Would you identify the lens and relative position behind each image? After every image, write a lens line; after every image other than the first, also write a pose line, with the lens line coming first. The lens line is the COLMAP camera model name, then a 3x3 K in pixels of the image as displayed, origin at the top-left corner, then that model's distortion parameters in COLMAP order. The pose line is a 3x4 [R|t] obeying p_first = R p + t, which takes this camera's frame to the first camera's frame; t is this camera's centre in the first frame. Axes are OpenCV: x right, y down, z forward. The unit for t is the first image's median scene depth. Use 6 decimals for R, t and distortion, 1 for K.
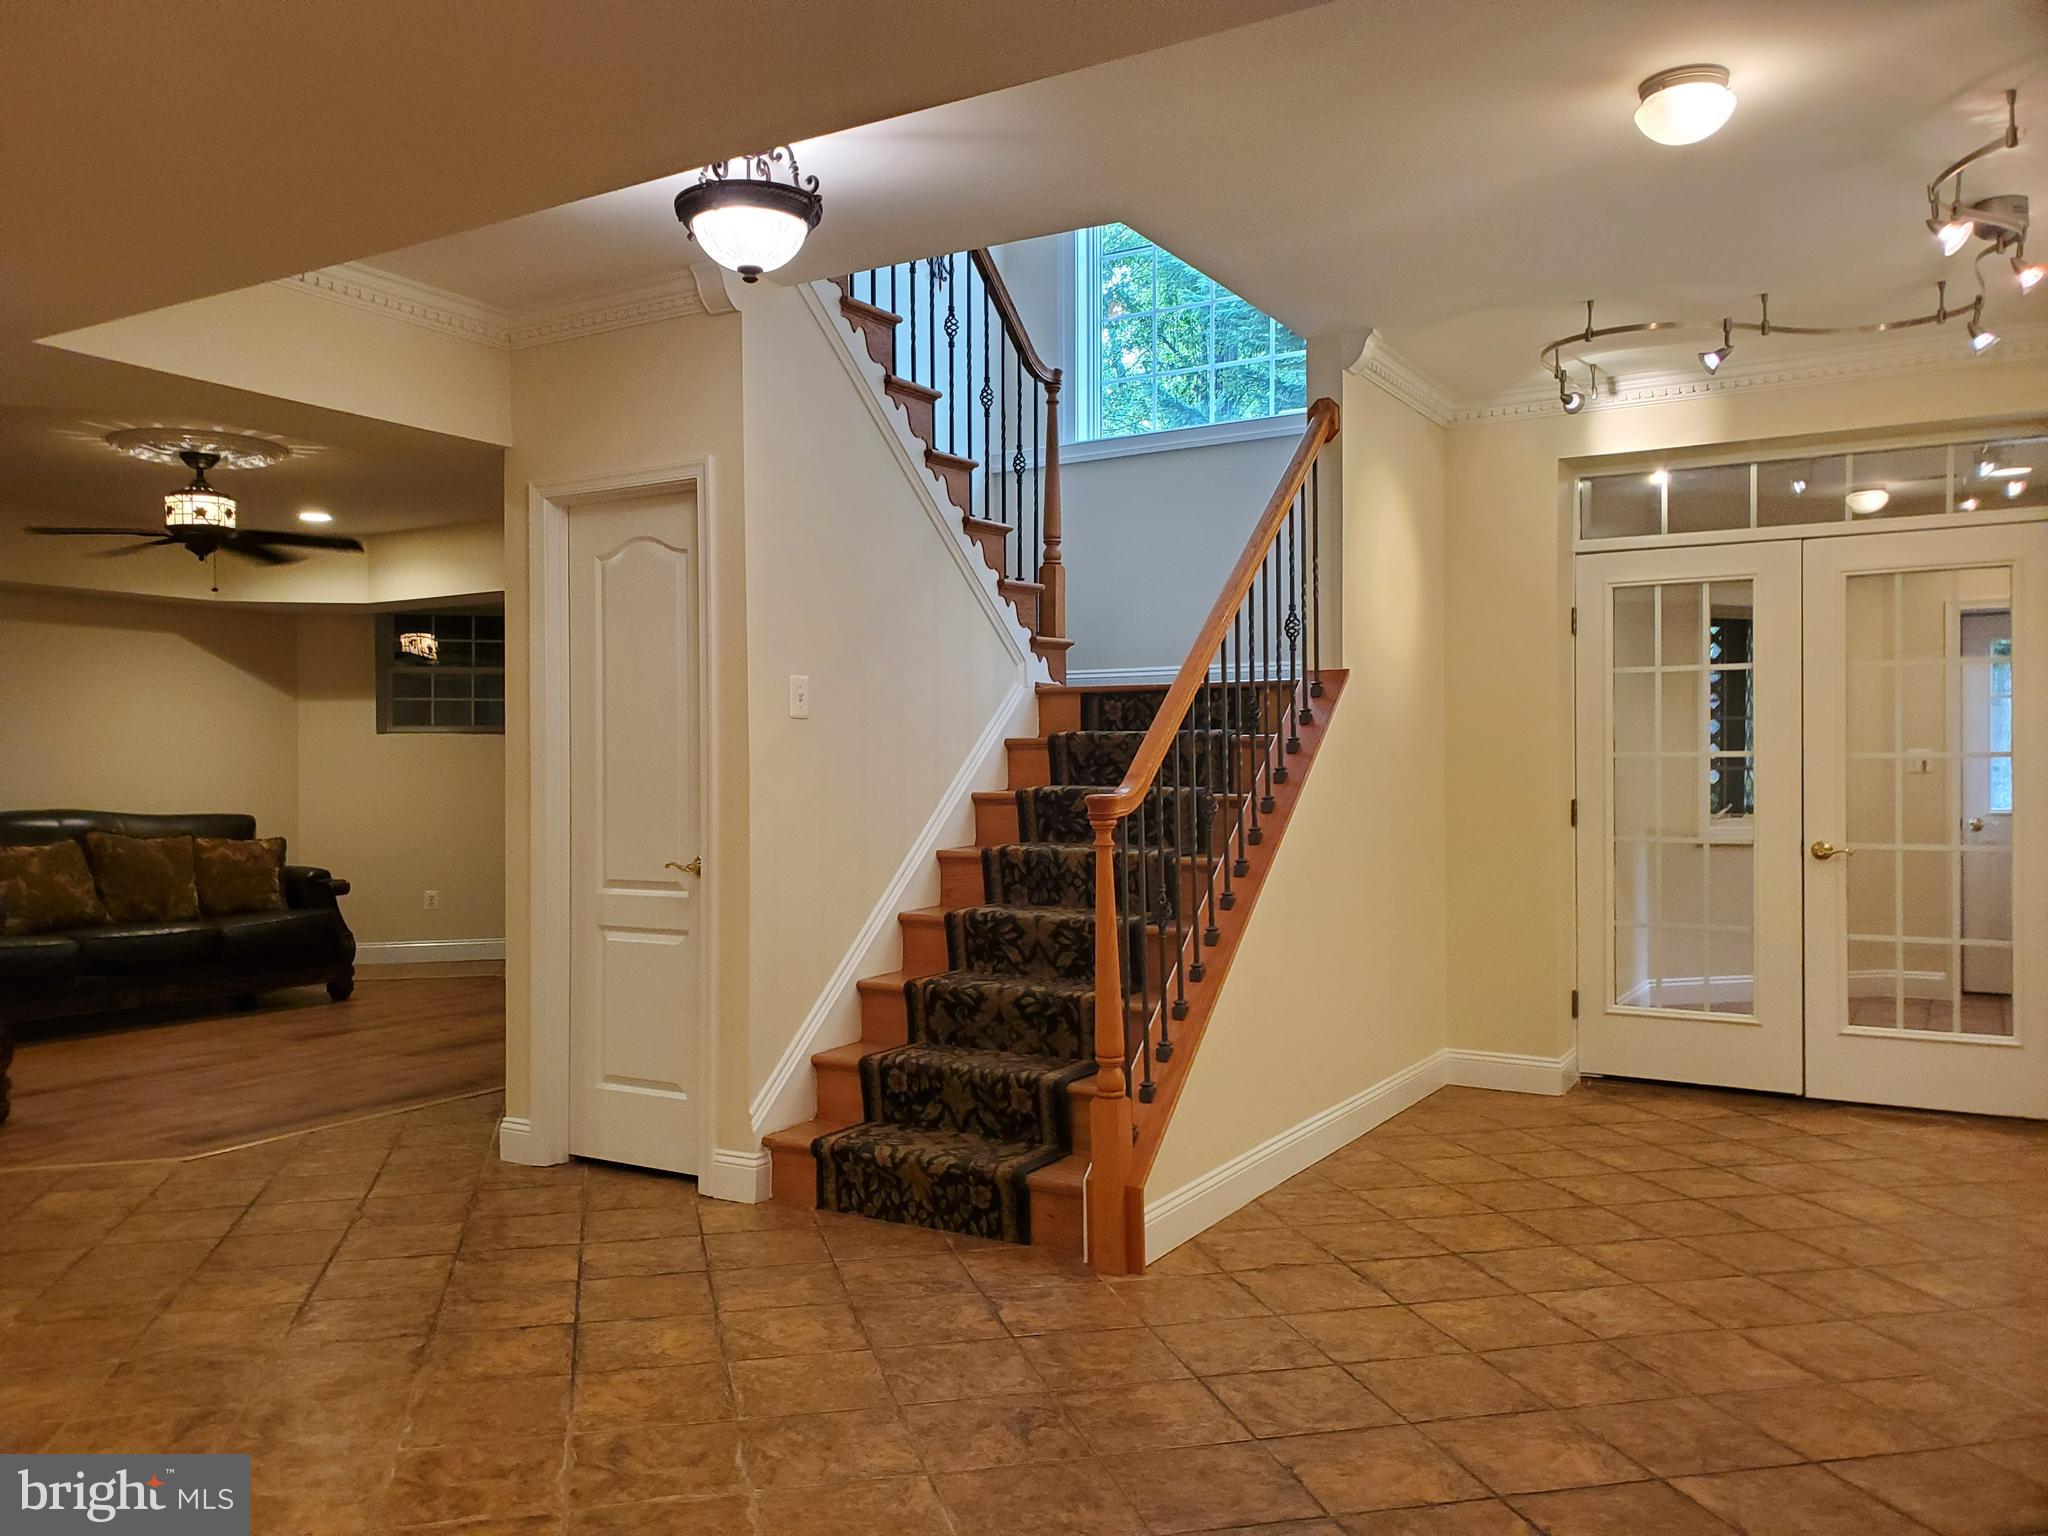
lens RADIAL K [[1596.3, 0, 1024.0], [0, 1596.3, 768.0], [0, 0, 1]] dist [0.101199, -0.184222]
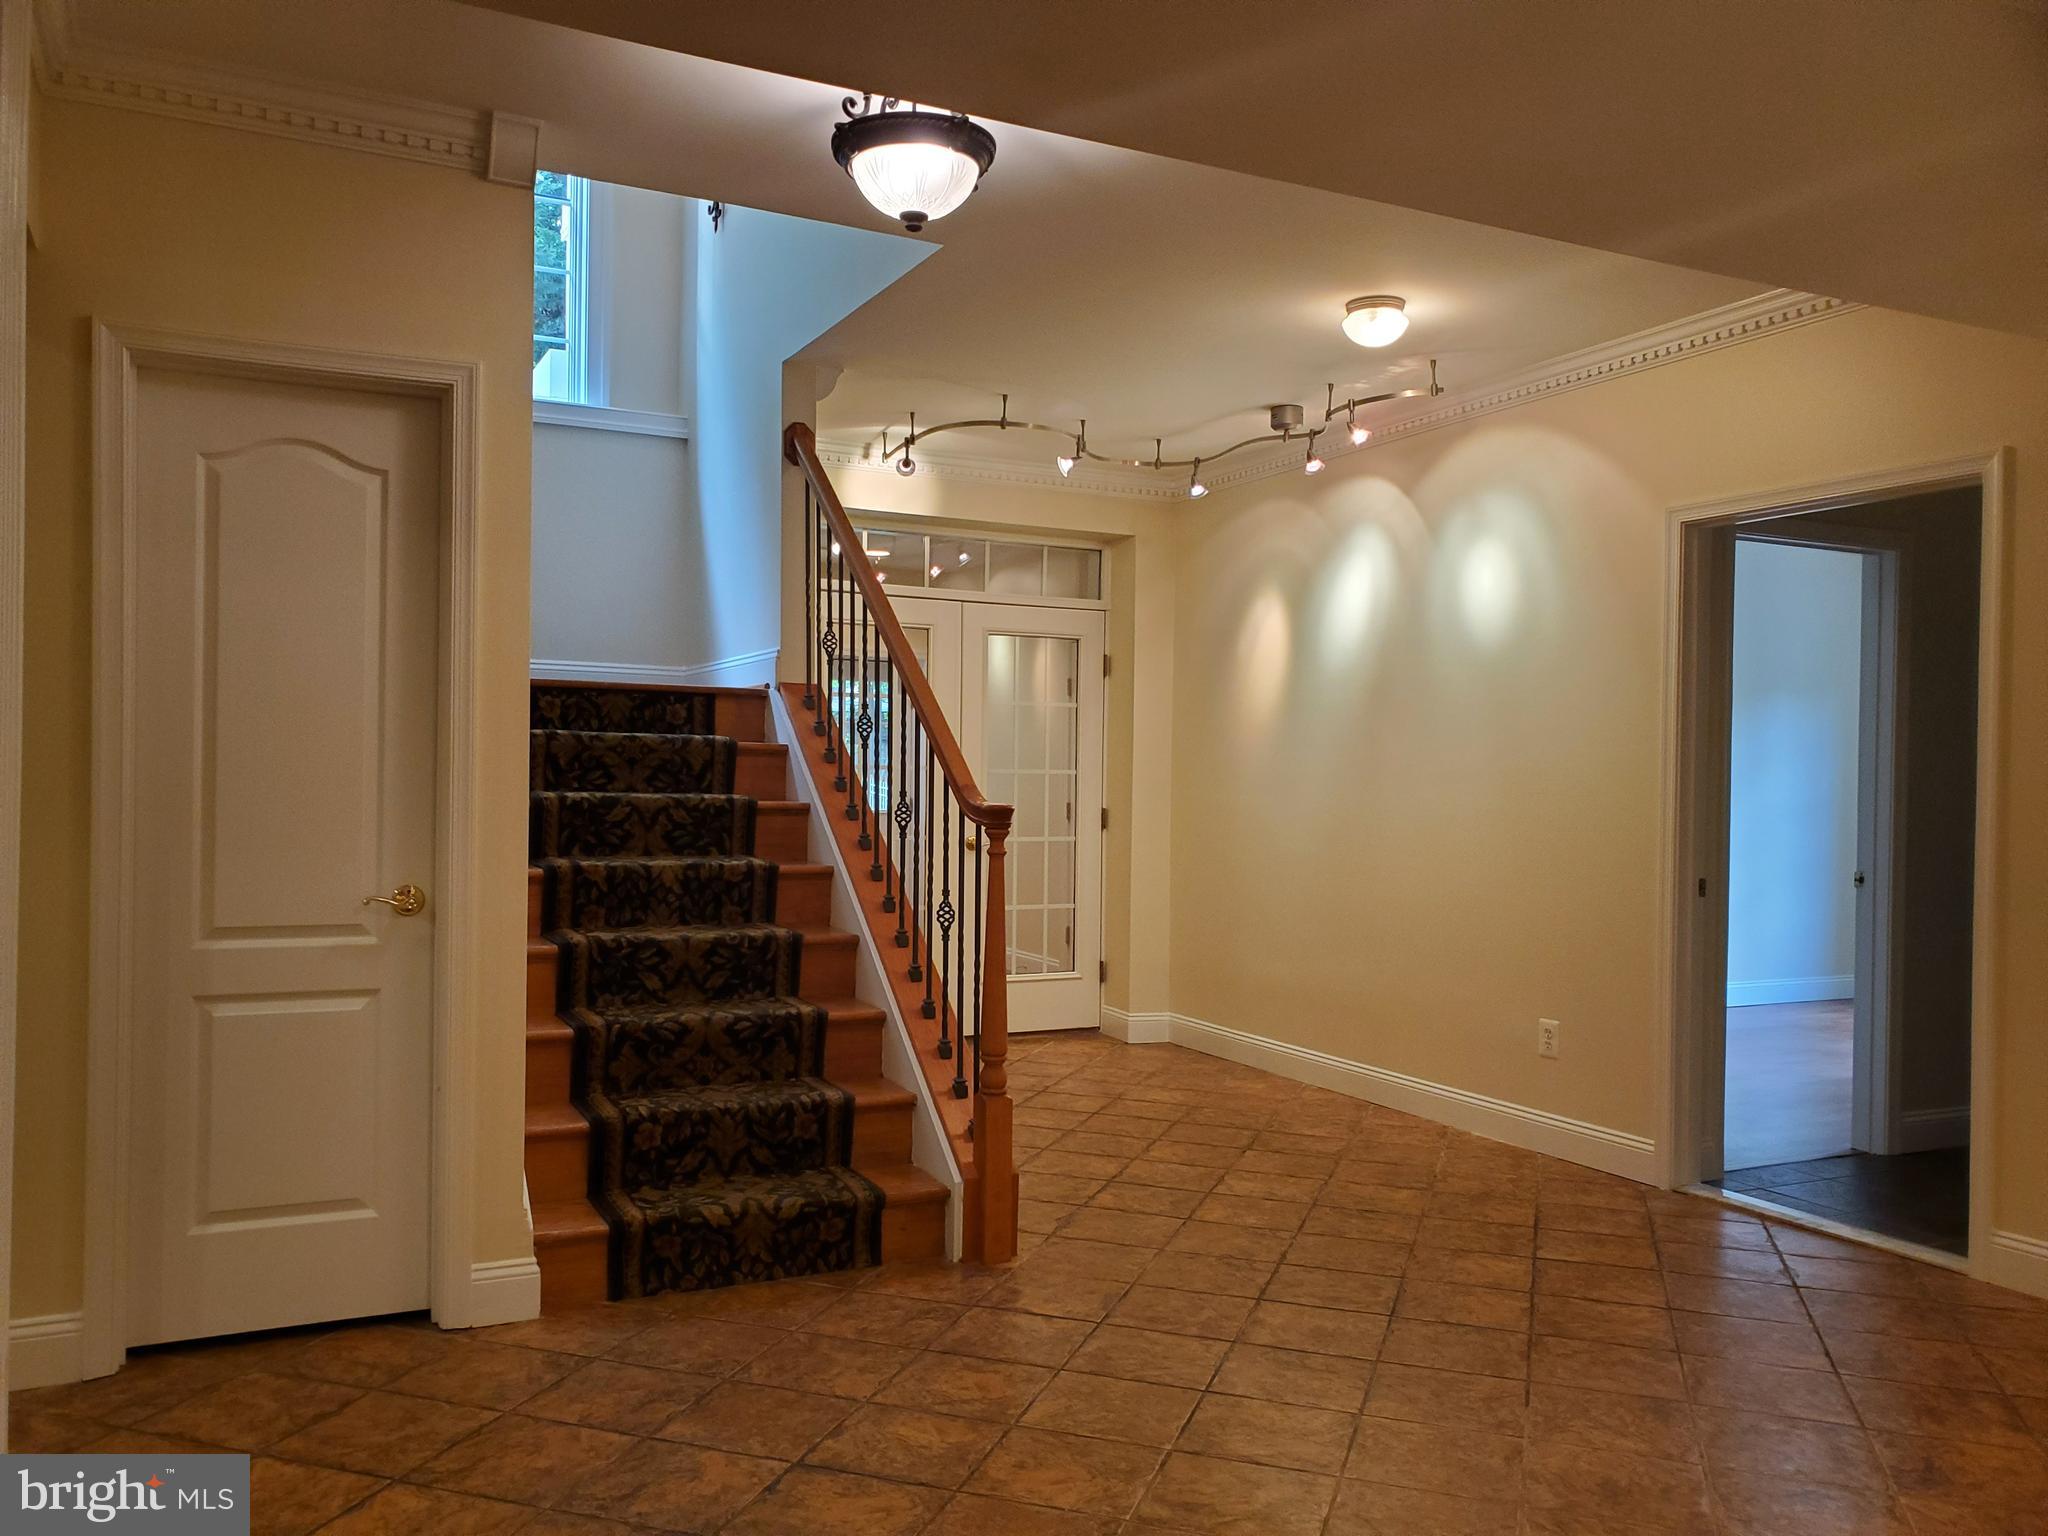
lens RADIAL K [[1555.7, 0, 1021.1], [0, 1555.7, 806.8], [0, 0, 1]] dist [0.080478, -0.161825]
pose [[0.539161, -0.002754, 0.842198, -0.692792], [-0.020938, 0.999642, 0.016673, -0.000623], [-0.841942, -0.026624, 0.538911, 0.386080]]
